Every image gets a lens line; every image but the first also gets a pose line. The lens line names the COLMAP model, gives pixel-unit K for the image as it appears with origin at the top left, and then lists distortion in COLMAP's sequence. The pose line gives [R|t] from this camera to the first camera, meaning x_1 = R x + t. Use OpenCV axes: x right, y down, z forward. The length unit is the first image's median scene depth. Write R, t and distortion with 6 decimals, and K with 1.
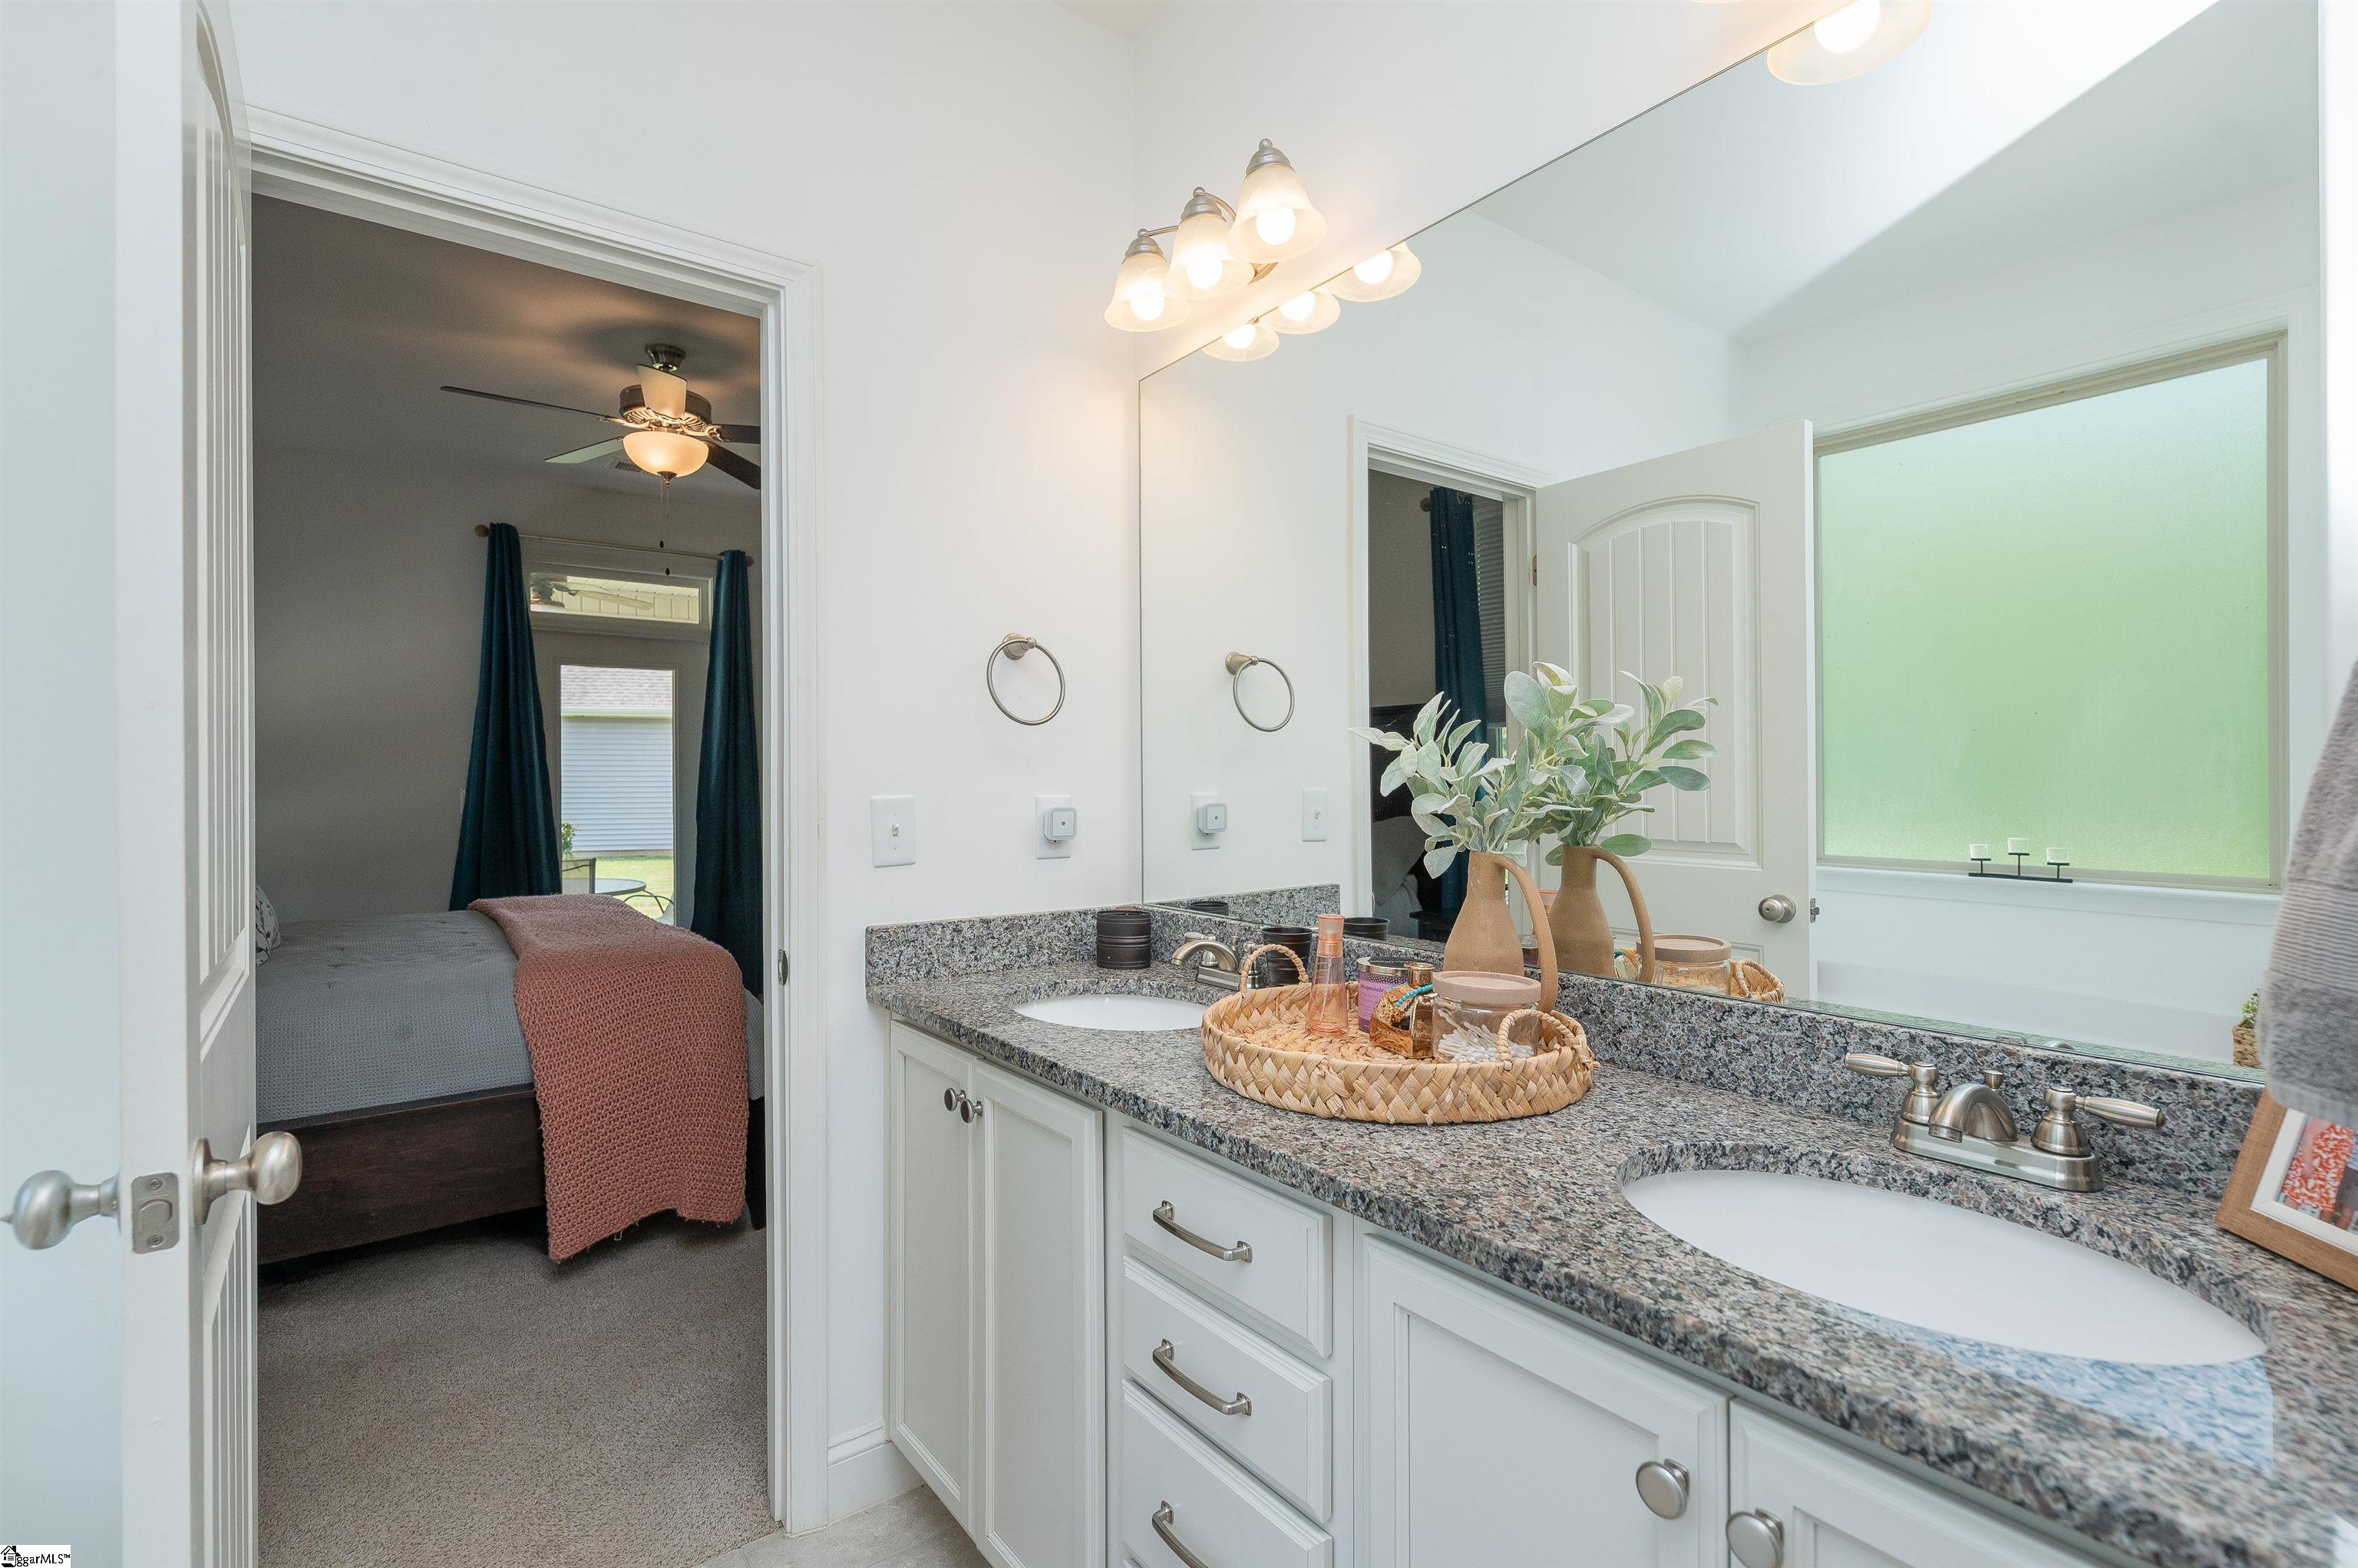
lens RADIAL K [[1066.1, 0, 1184.5], [0, 1066.1, 770.9], [0, 0, 1]] dist [-0.014246, 0.000175]
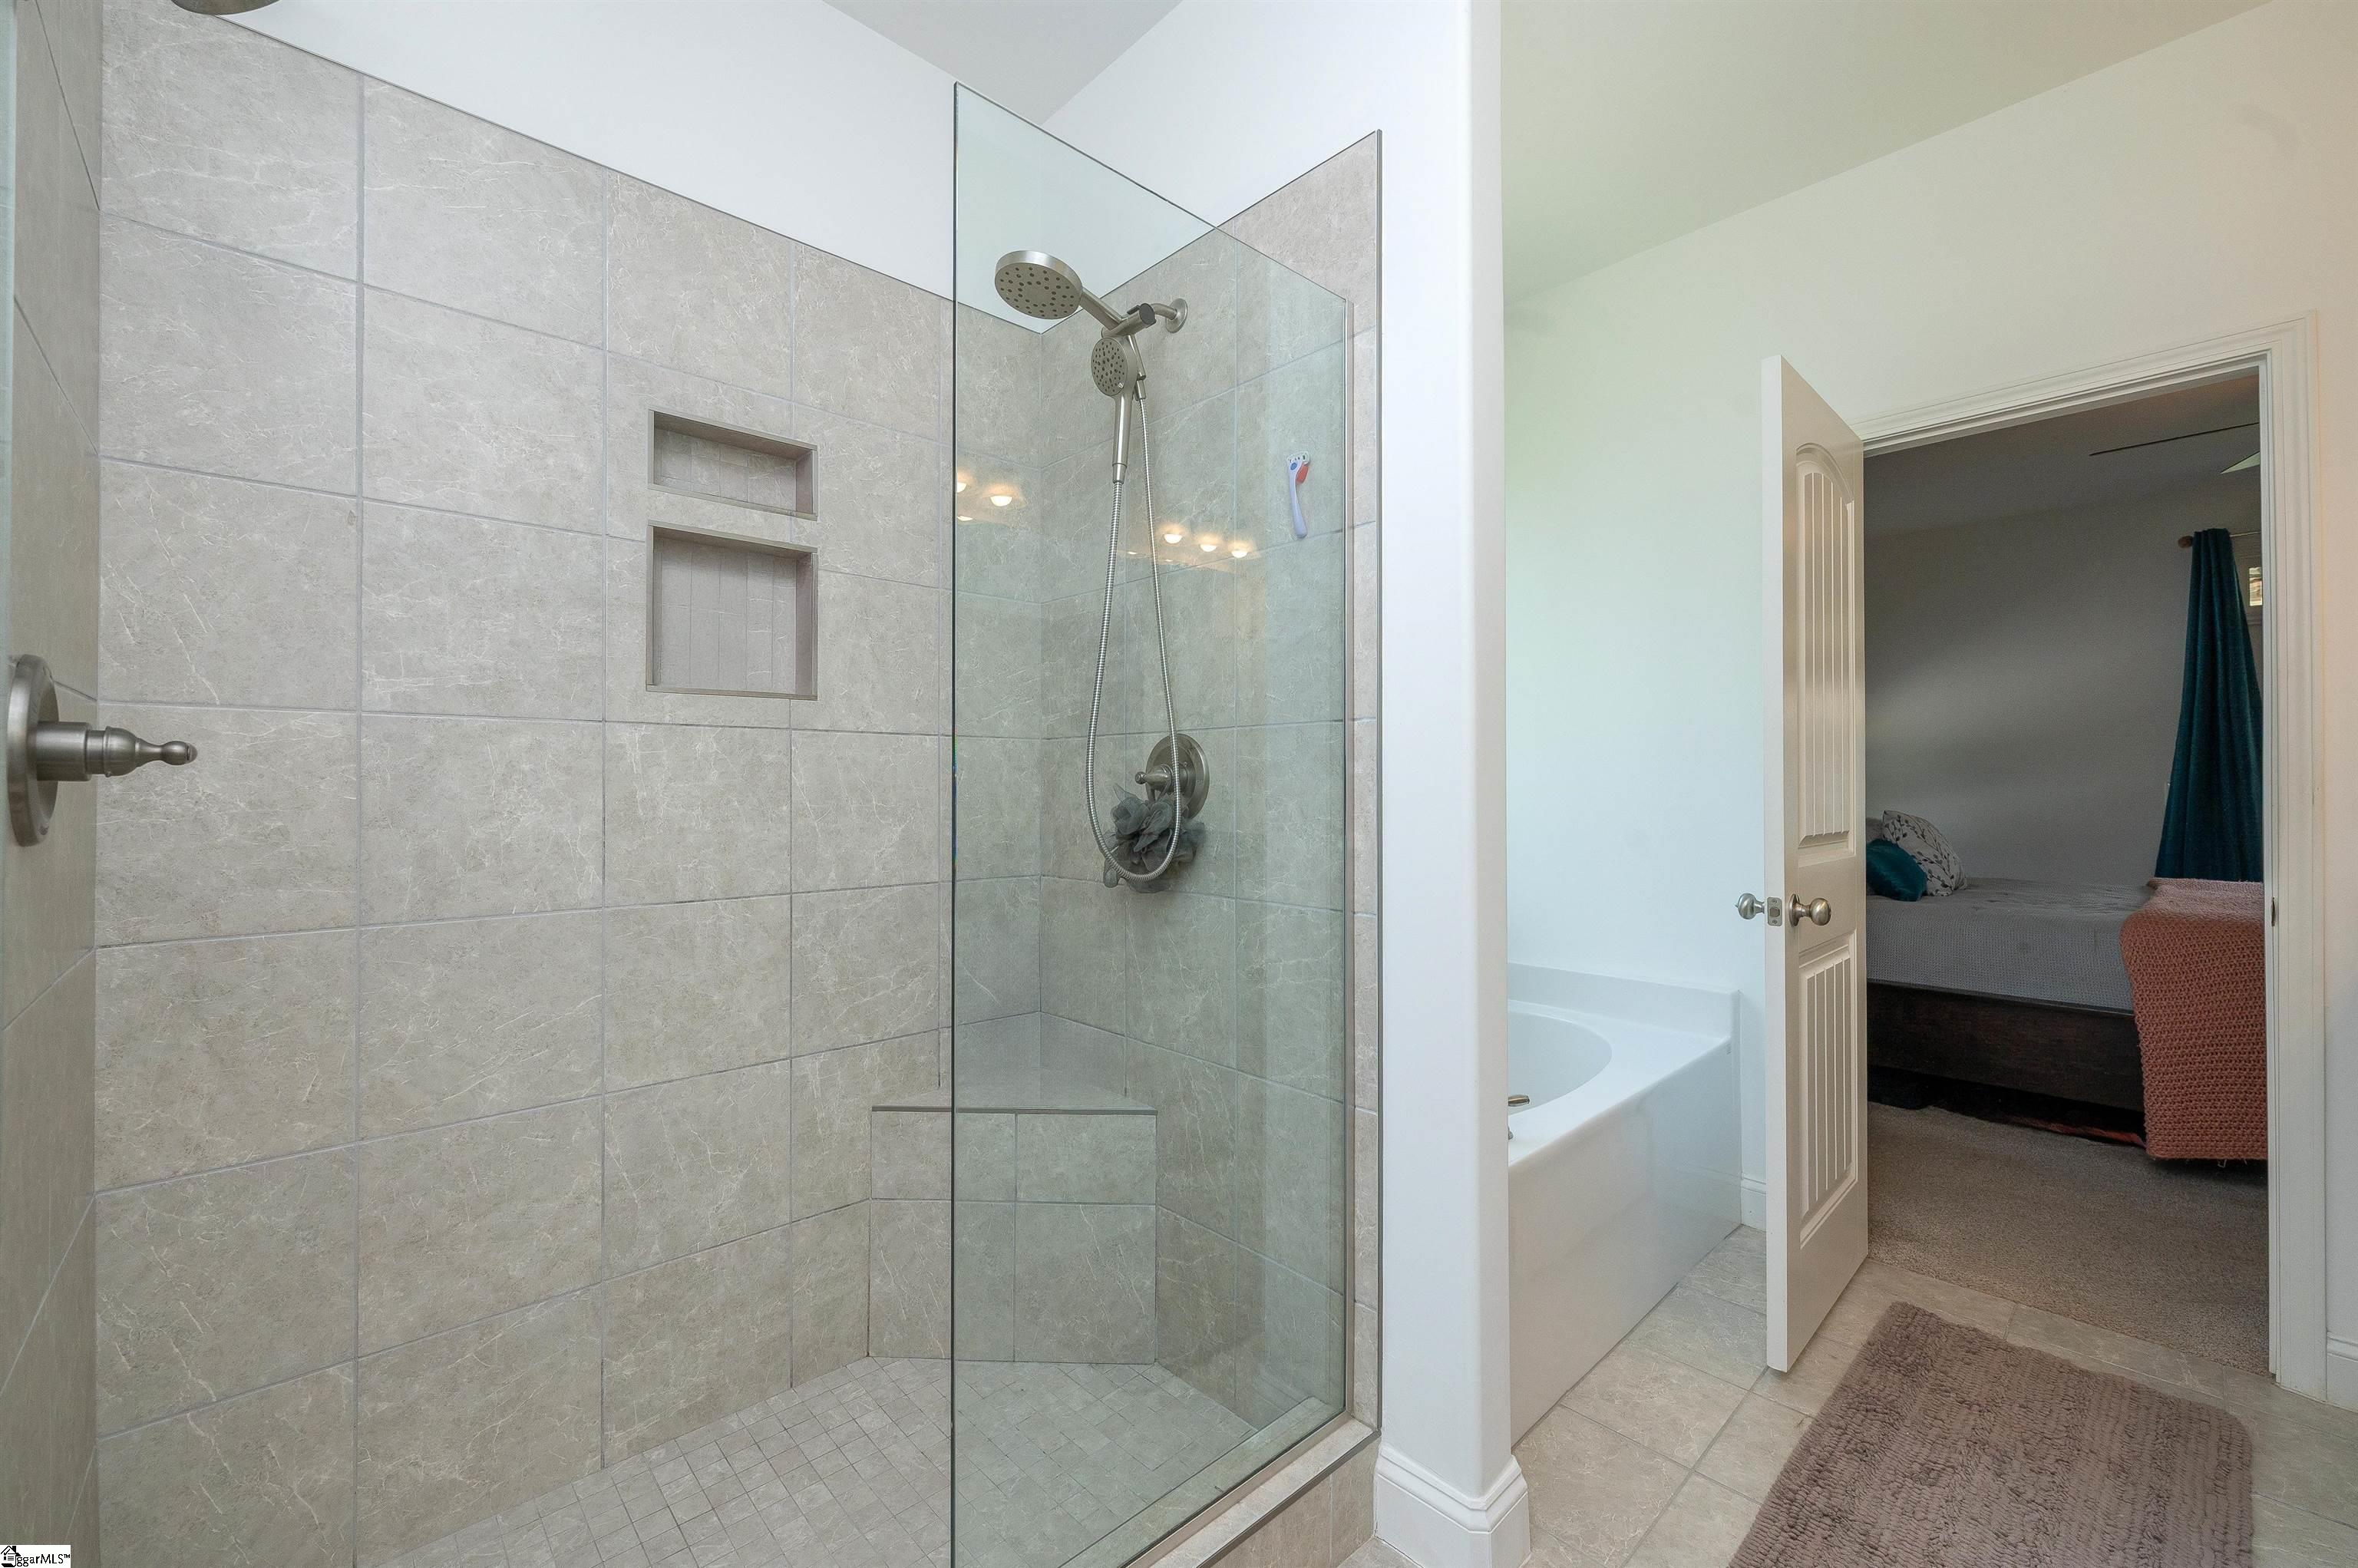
lens RADIAL K [[932.3, 0, 1187.1], [0, 932.3, 775.3], [0, 0, 1]] dist [-0.000940, -0.000109]
pose [[0.104967, -0.009267, -0.994433, 0.612551], [0.010401, 0.999912, -0.008220, 0.021468], [0.994421, -0.009480, 0.105054, -0.380660]]
